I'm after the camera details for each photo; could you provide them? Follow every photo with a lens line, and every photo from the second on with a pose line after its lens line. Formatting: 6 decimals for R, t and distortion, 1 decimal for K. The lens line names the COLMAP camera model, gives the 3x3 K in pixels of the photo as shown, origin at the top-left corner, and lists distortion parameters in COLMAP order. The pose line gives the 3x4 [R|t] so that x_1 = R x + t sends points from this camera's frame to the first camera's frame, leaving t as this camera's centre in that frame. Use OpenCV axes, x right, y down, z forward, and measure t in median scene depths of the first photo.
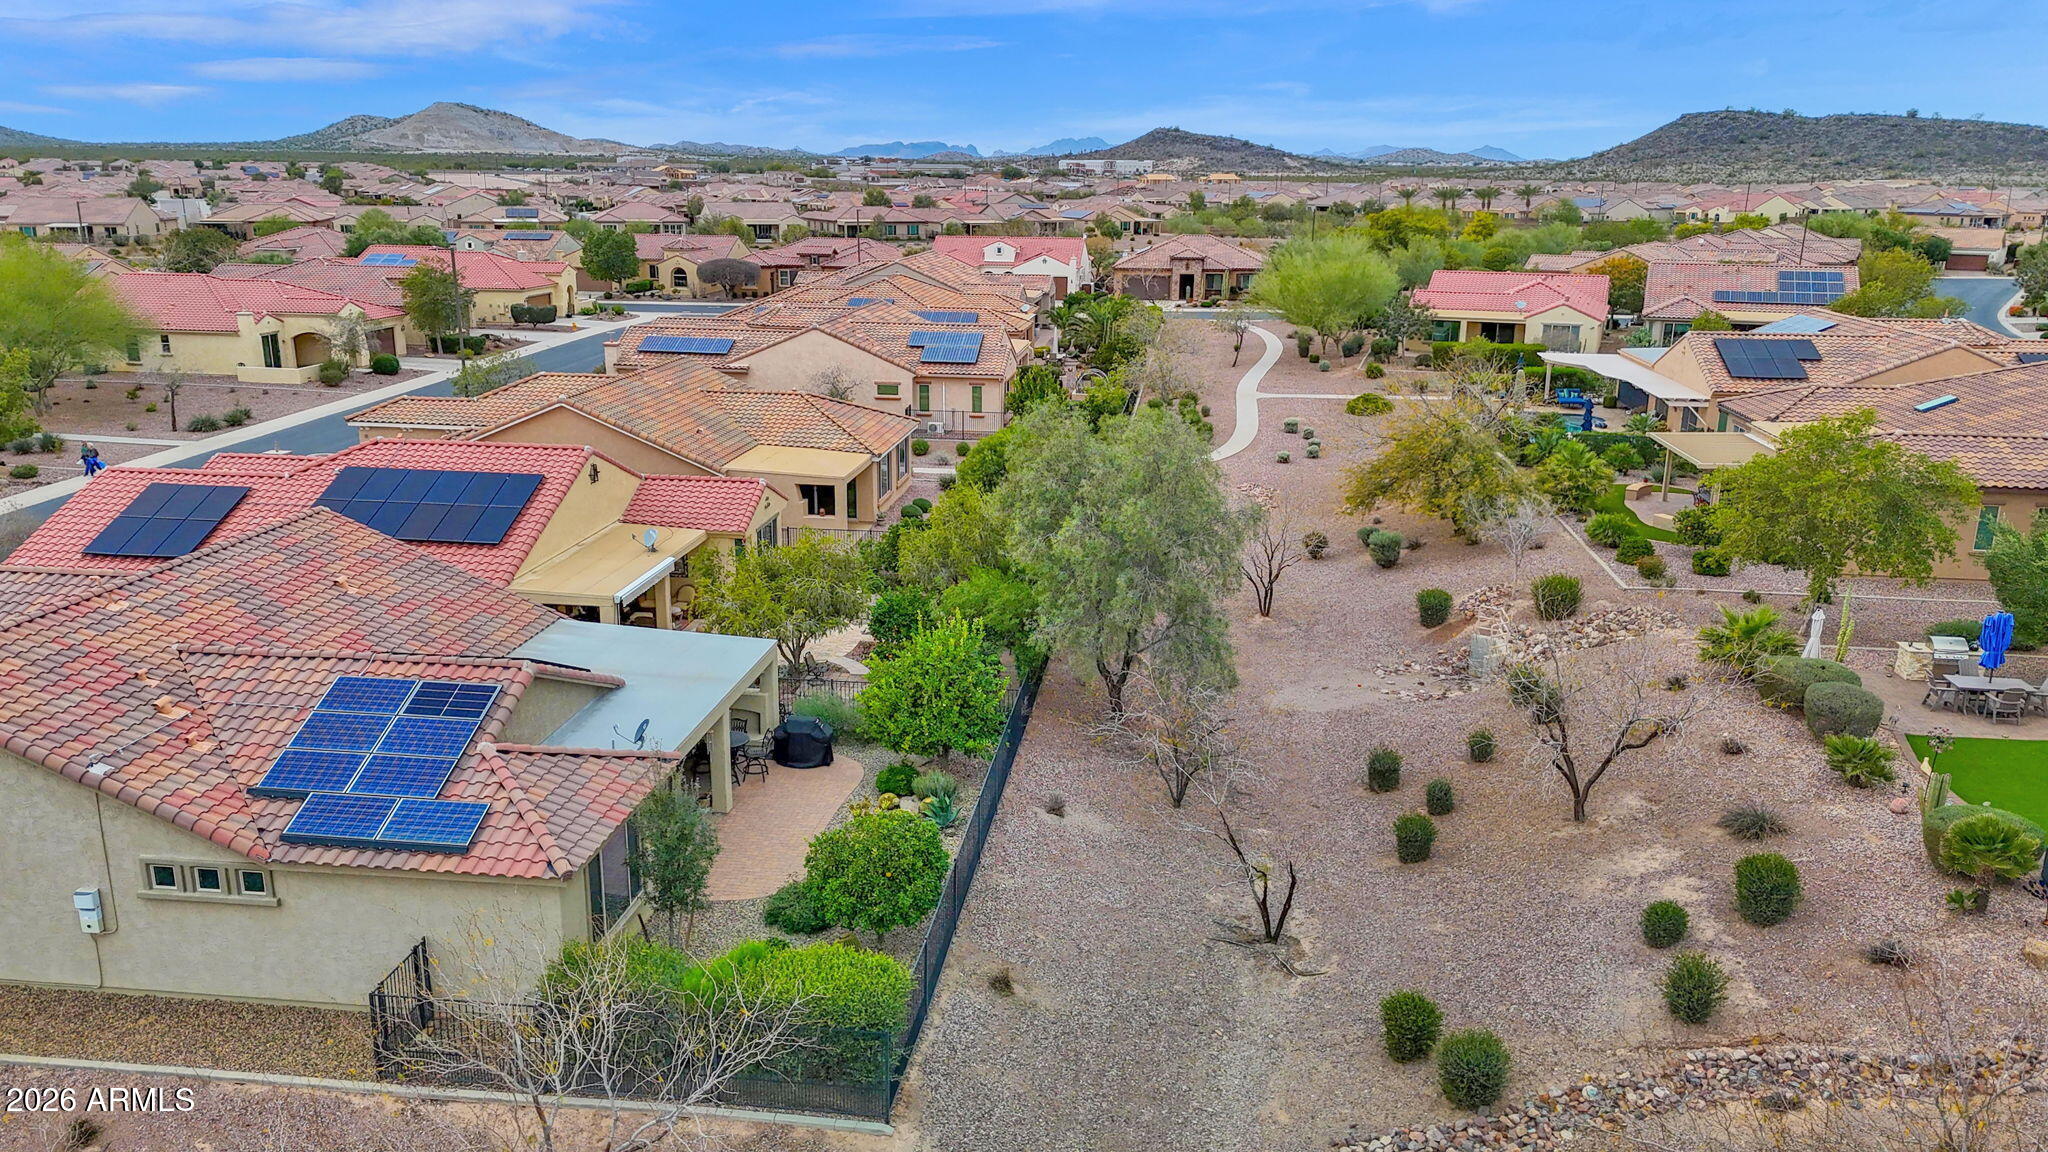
lens RADIAL K [[1485.9, 0, 1024.0], [0, 1485.9, 576.0], [0, 0, 1]] dist [0.094172, -0.103025]
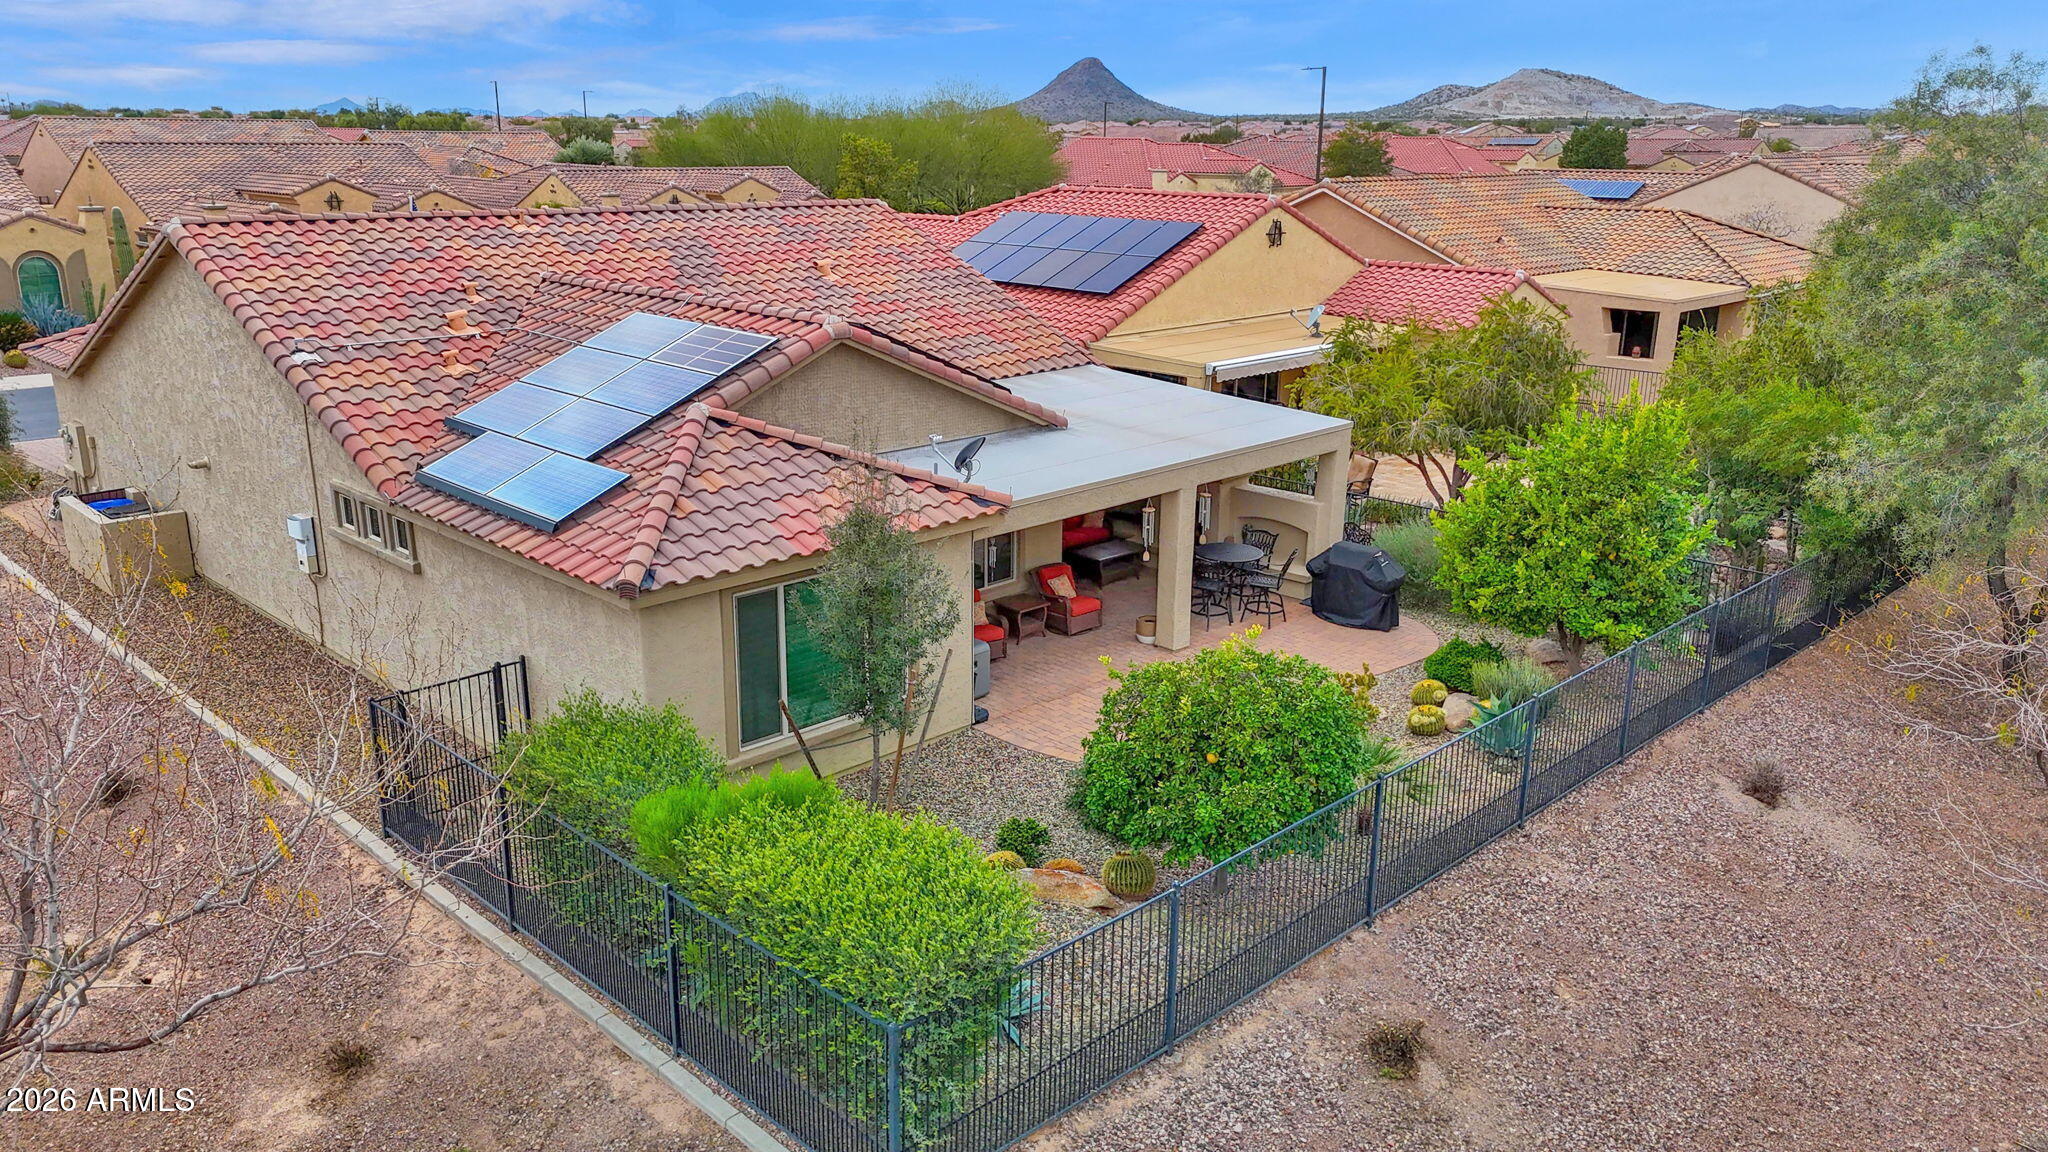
lens RADIAL K [[1510.3, 0, 1024.0], [0, 1510.3, 576.0], [0, 0, 1]] dist [0.045080, 0.000361]
pose [[0.791583, 0.171758, -0.586426, 0.086228], [-0.161887, 0.984339, 0.069781, 0.067234], [0.589228, 0.039697, 0.806991, 0.322683]]
